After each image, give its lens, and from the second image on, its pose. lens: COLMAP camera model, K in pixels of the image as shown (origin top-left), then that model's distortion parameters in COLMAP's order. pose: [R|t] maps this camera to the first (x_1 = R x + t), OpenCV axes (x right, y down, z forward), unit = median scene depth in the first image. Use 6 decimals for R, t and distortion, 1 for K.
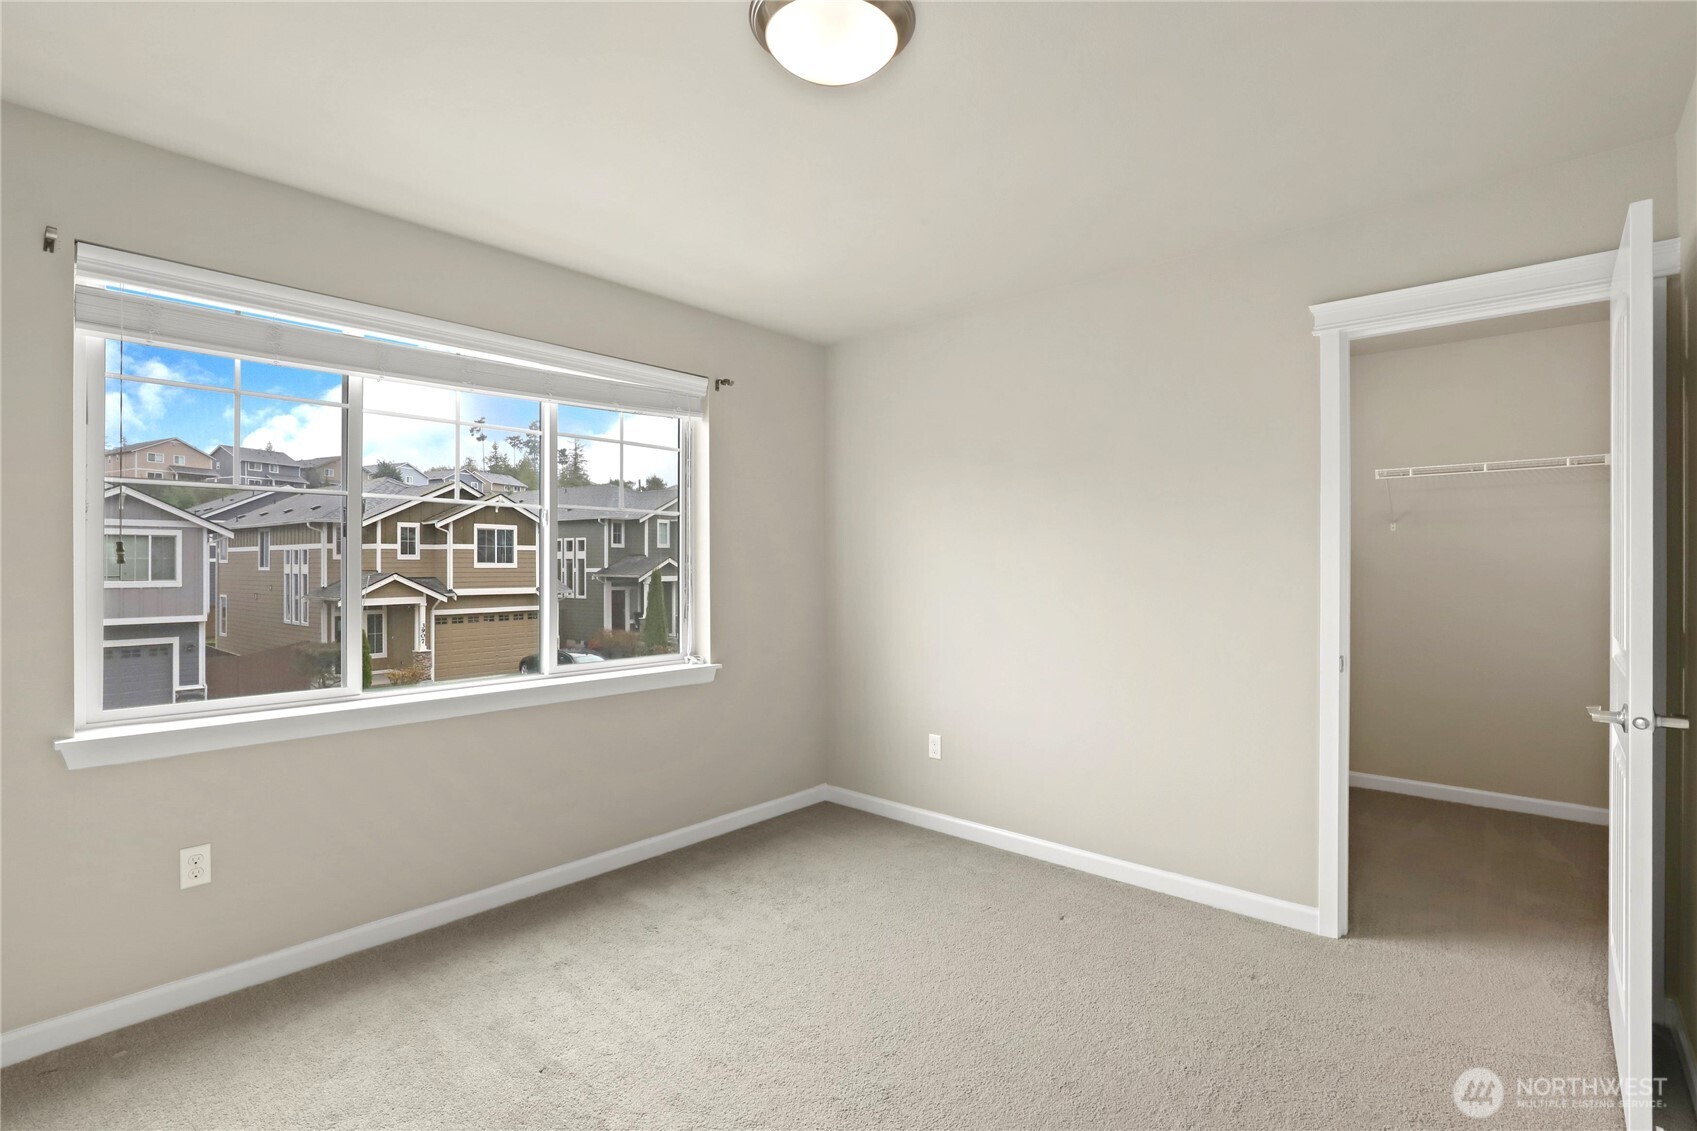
lens RADIAL K [[787.6, 0, 857.1], [0, 787.6, 558.3], [0, 0, 1]] dist [-0.016822, 0.002842]
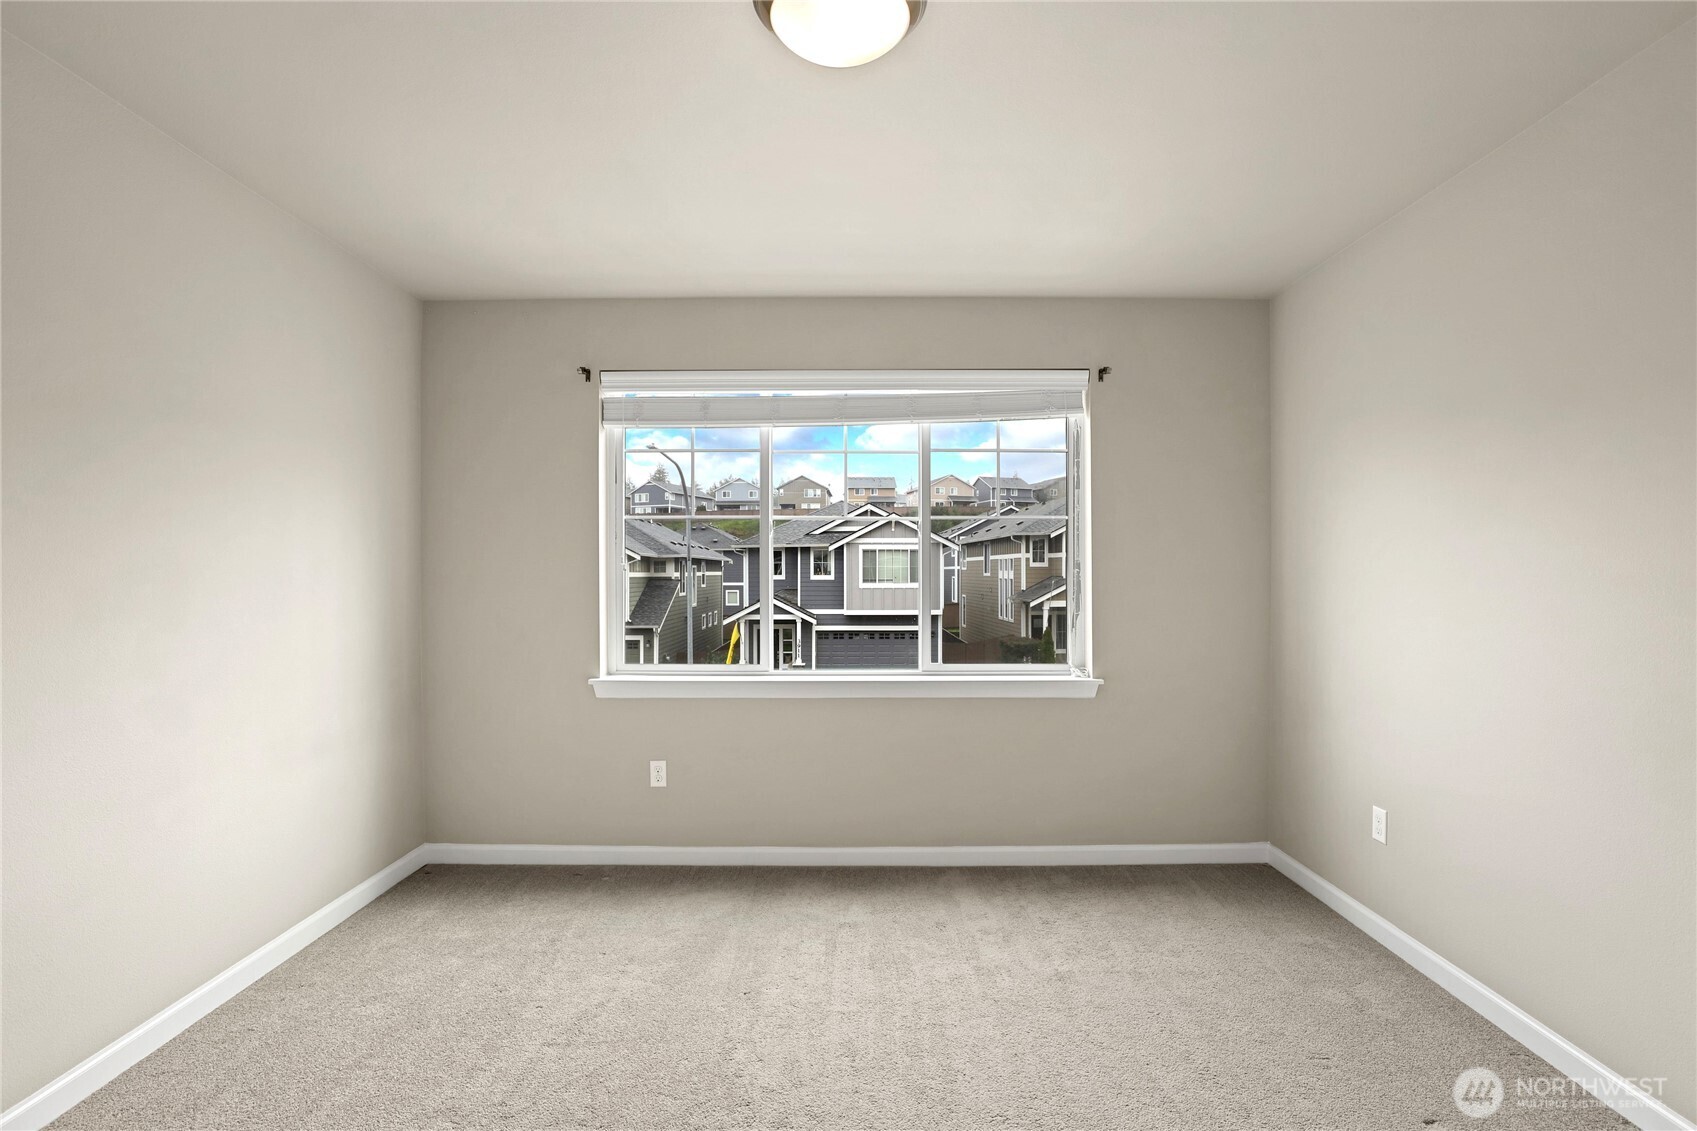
lens RADIAL K [[787.6, 0, 857.2], [0, 787.6, 575.1], [0, 0, 1]] dist [-0.016822, 0.002842]
pose [[0.659304, 0.002594, -0.751872, 0.323941], [0.007556, 0.999921, 0.010076, 0.001388], [0.751839, -0.012324, 0.659232, 0.180568]]
